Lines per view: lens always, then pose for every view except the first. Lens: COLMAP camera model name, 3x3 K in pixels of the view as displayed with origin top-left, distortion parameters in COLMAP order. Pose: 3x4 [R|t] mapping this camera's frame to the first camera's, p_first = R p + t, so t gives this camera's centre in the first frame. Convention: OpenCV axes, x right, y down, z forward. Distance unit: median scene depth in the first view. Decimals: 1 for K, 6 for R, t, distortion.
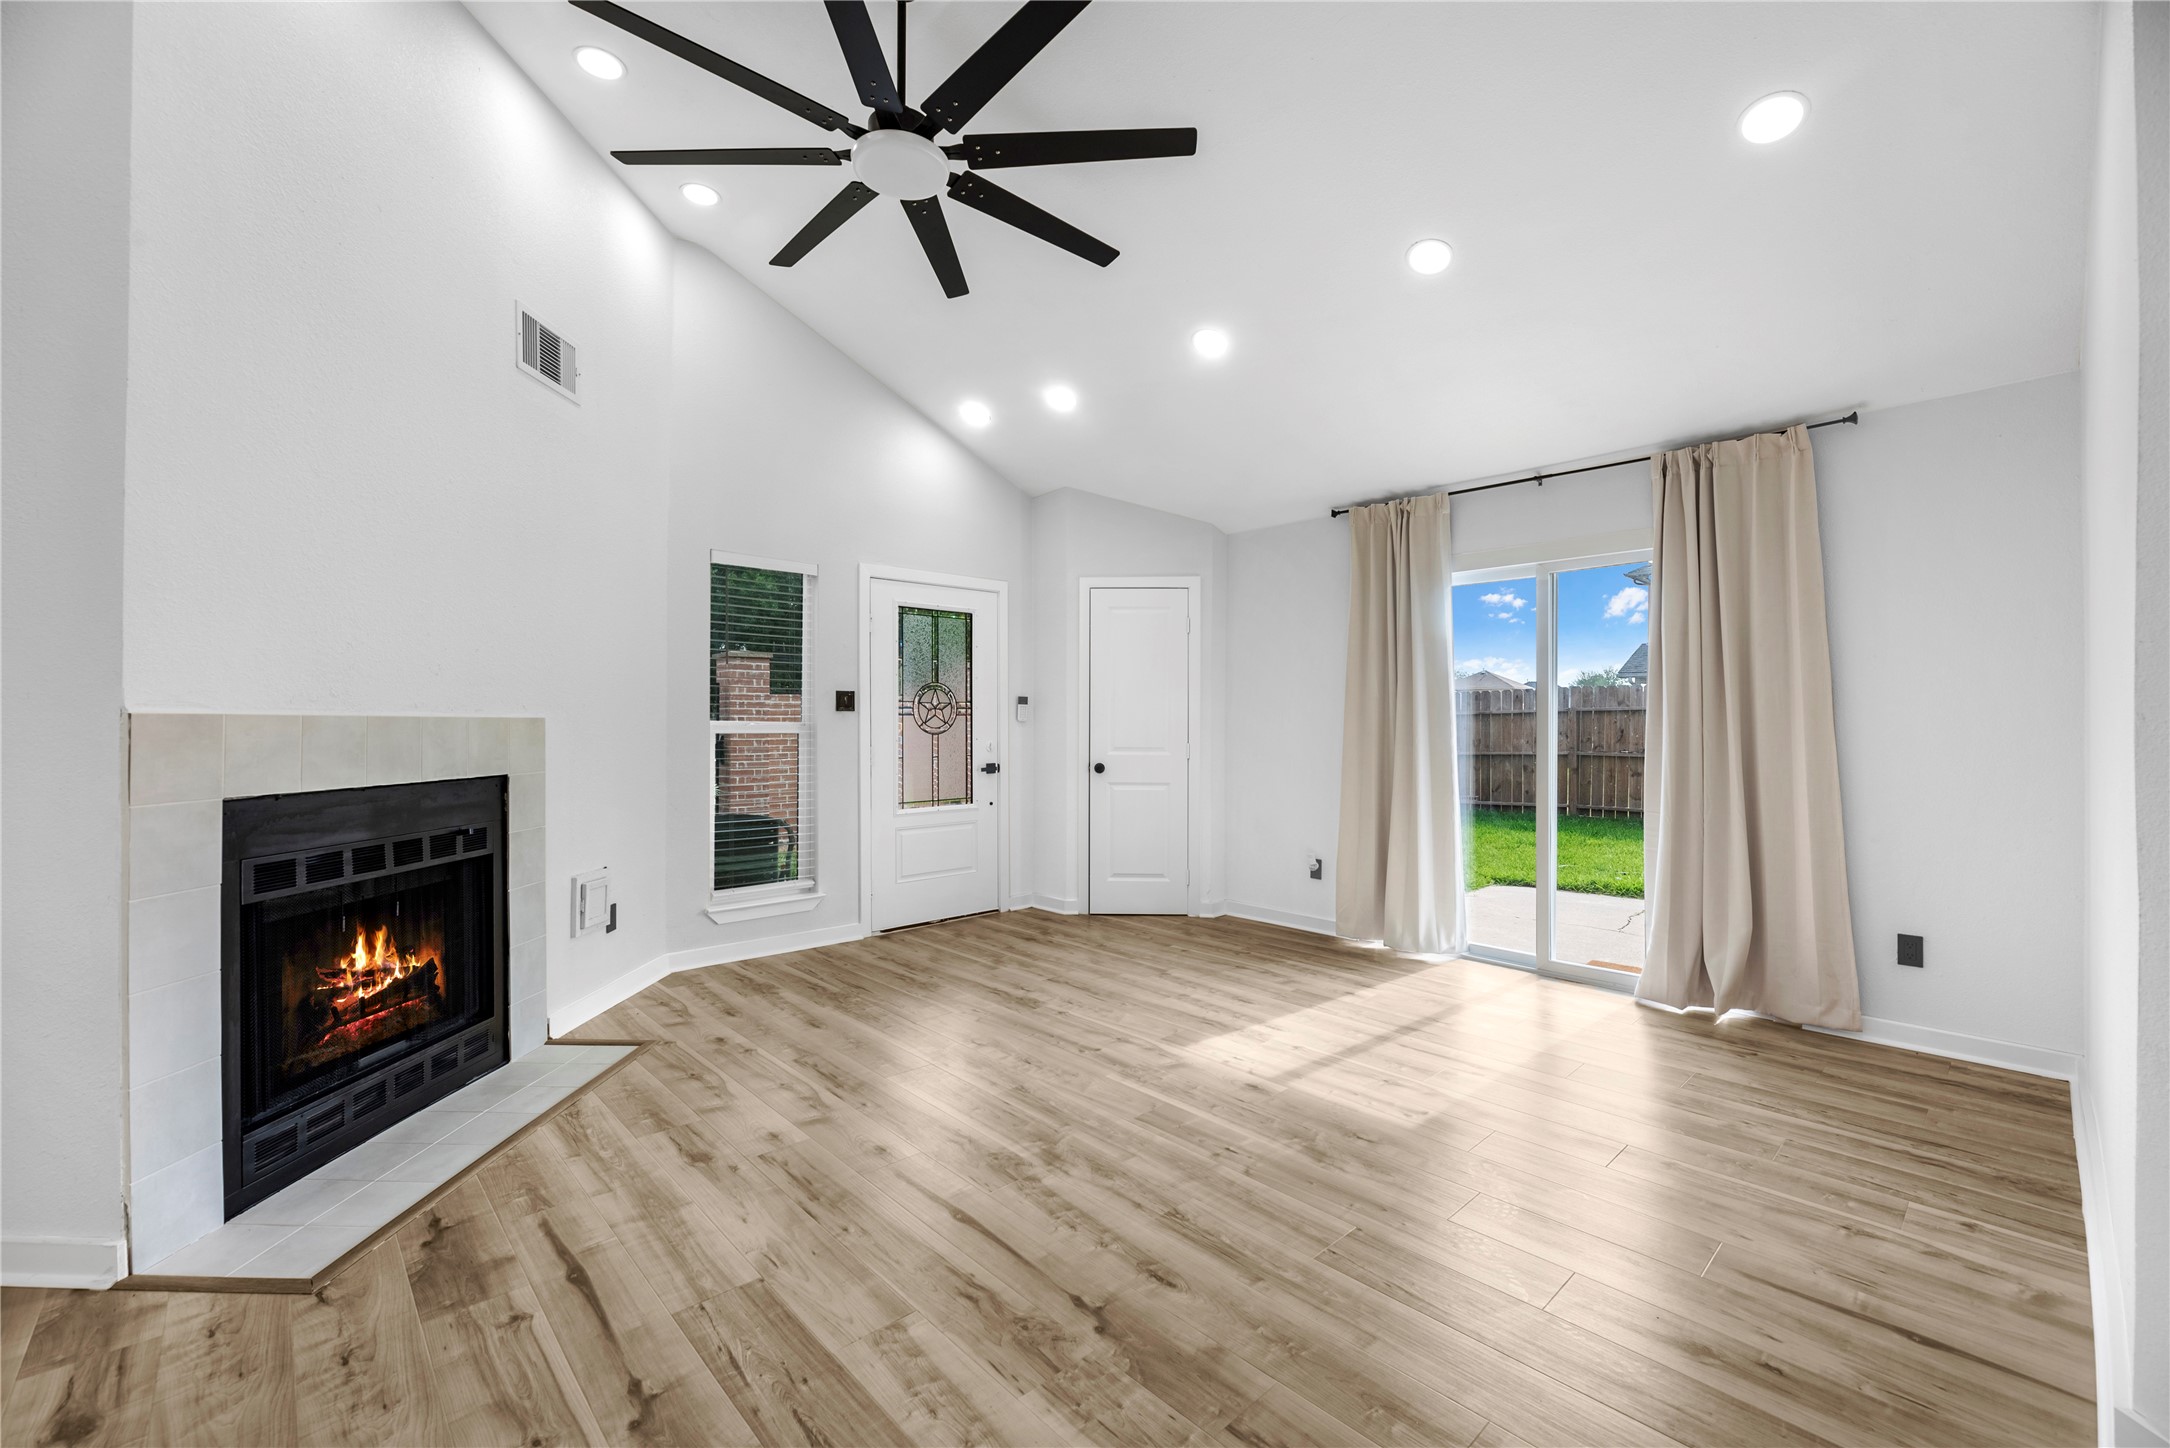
lens RADIAL K [[865.2, 0, 1084.4], [0, 865.2, 715.8], [0, 0, 1]] dist [-0.005669, 0.001225]
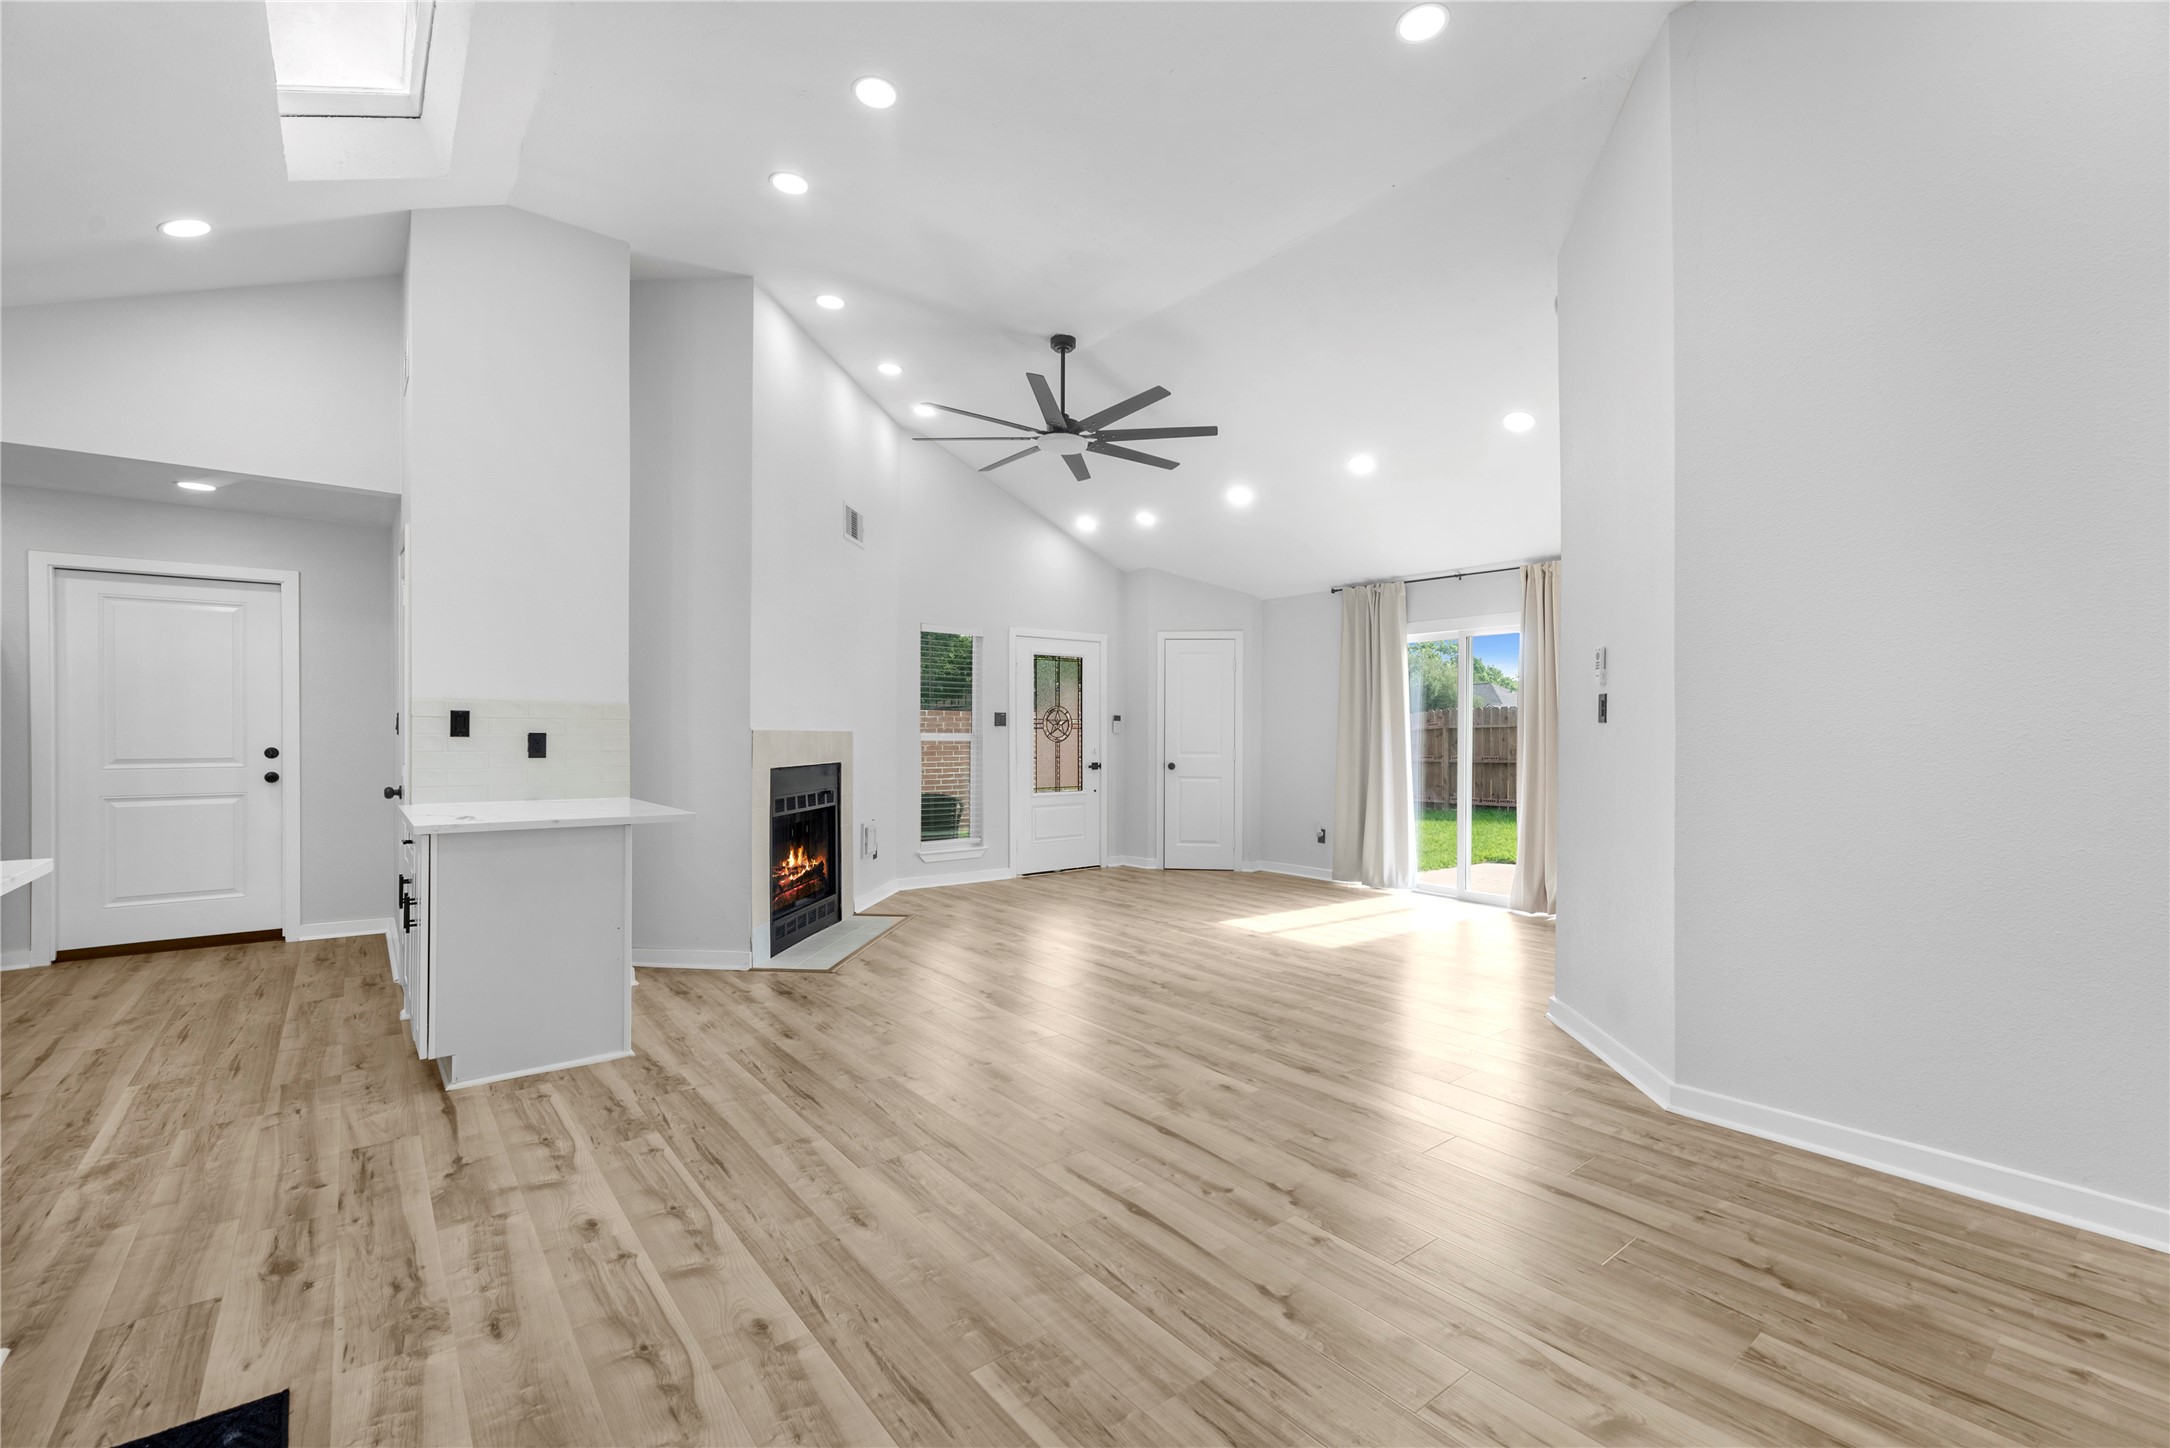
lens RADIAL K [[865.2, 0, 1085.1], [0, 865.2, 736.4], [0, 0, 1]] dist [-0.005669, 0.001225]
pose [[0.995698, 0.002808, -0.092619, 0.012001], [-0.001718, 0.999928, 0.011849, -0.008202], [0.092645, -0.011639, 0.995631, -0.692794]]
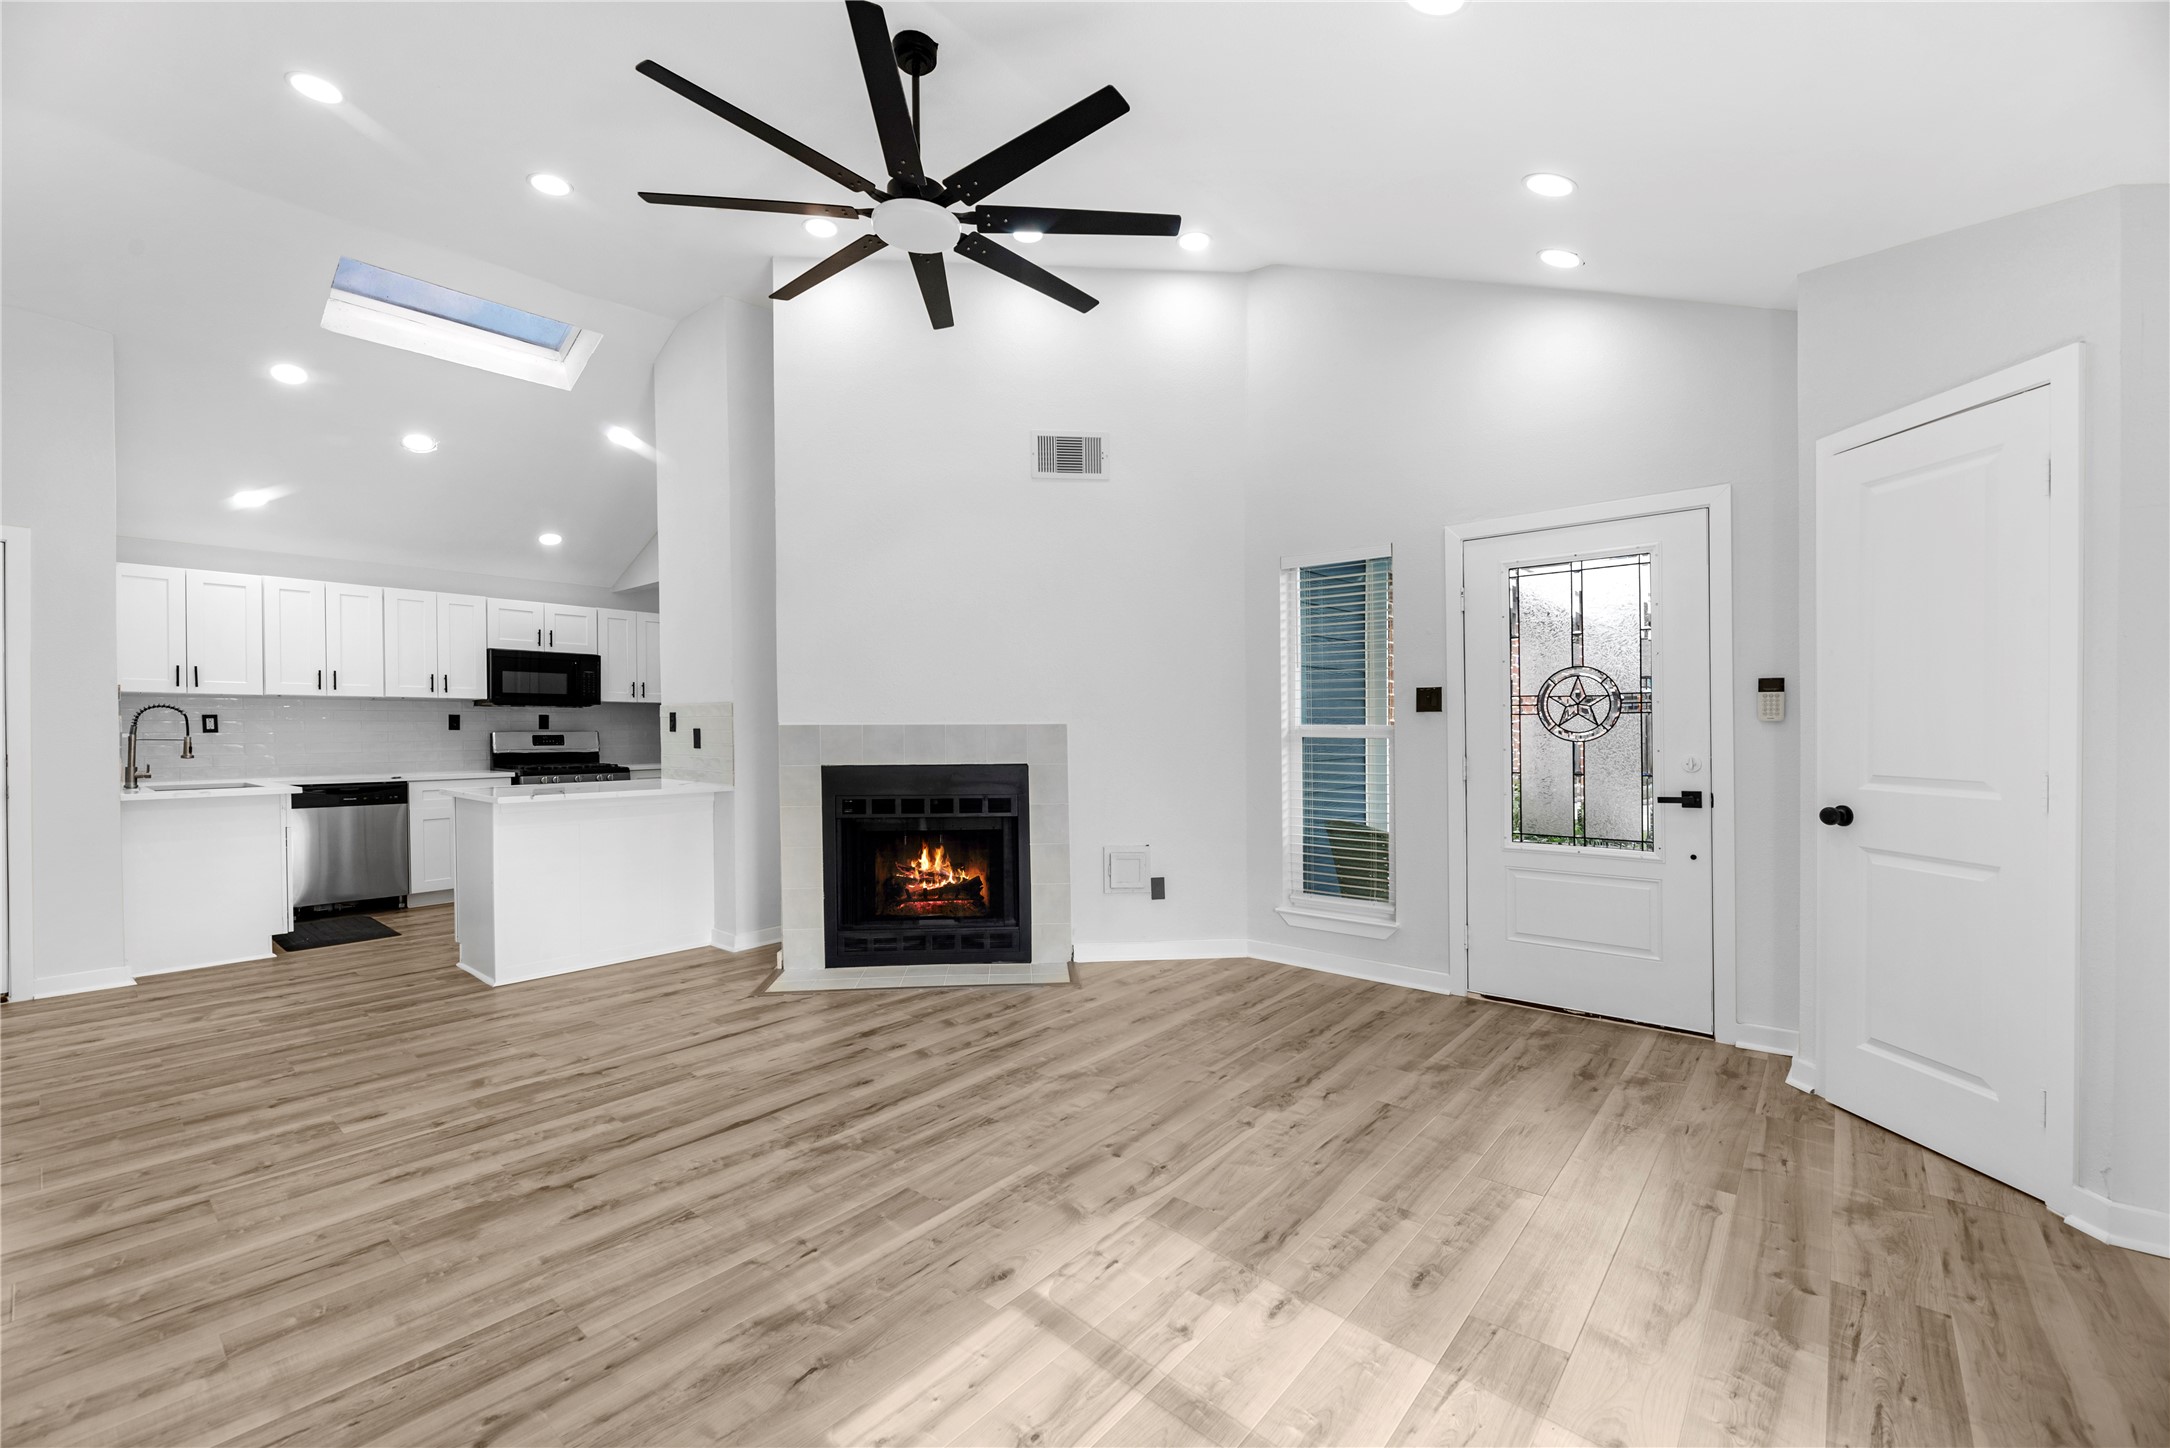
lens RADIAL K [[865.2, 0, 1082.0], [0, 865.2, 732.6], [0, 0, 1]] dist [-0.005669, 0.001225]
pose [[0.147369, 0.004960, -0.989069, 0.710245], [0.013446, 0.999885, 0.007017, 0.005799], [0.988990, -0.014333, 0.147286, 0.799965]]
